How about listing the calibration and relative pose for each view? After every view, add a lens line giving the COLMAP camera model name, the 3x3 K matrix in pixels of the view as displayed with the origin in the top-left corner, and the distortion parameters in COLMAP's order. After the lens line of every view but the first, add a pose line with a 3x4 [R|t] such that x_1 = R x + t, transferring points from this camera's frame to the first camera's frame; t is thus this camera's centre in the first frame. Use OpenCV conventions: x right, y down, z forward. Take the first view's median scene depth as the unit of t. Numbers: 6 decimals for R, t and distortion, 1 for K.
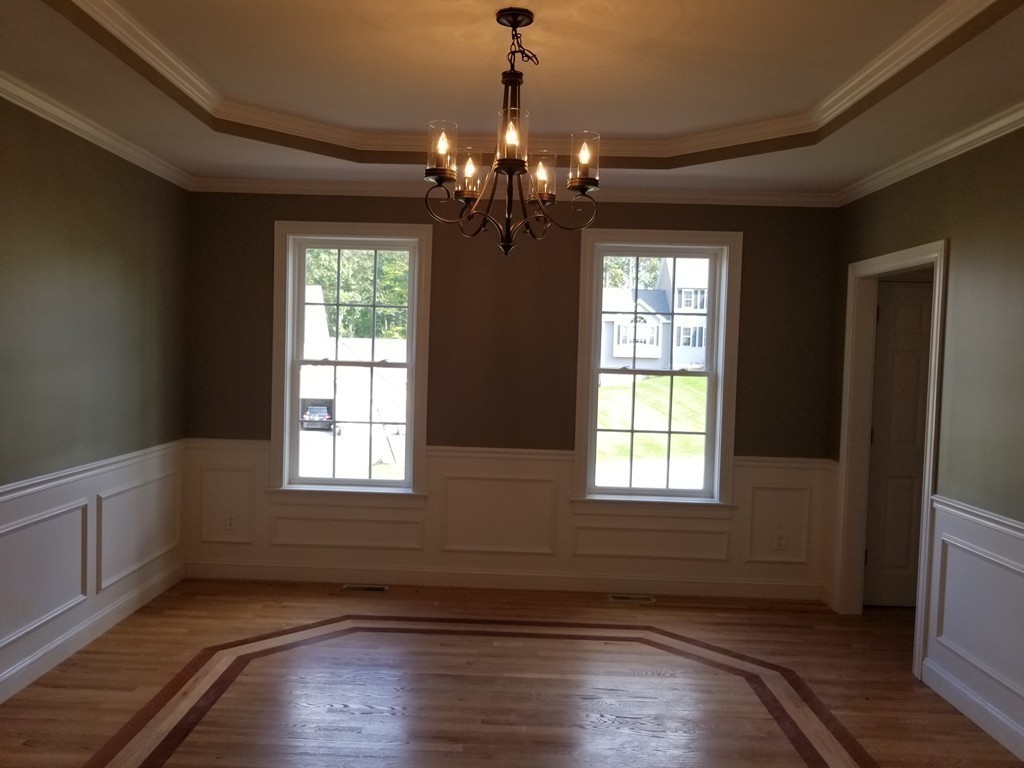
lens RADIAL K [[824.2, 0, 512.0], [0, 824.2, 384.0], [0, 0, 1]] dist [-0.000107, -0.000575]
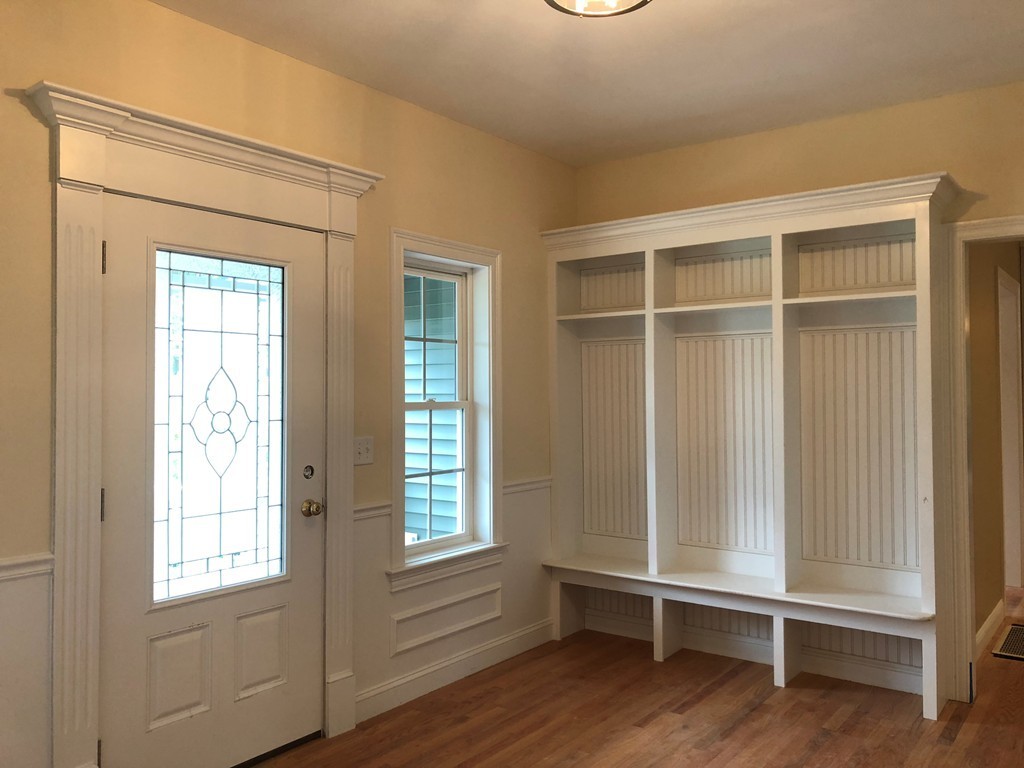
lens RADIAL K [[824.2, 0, 512.0], [0, 824.2, 384.0], [0, 0, 1]] dist [-0.000107, -0.000575]
pose [[0.605648, -0.021631, 0.795439, -0.465244], [0.054492, 0.998411, -0.014339, -0.020344], [-0.793865, 0.052030, 0.605864, 0.416681]]
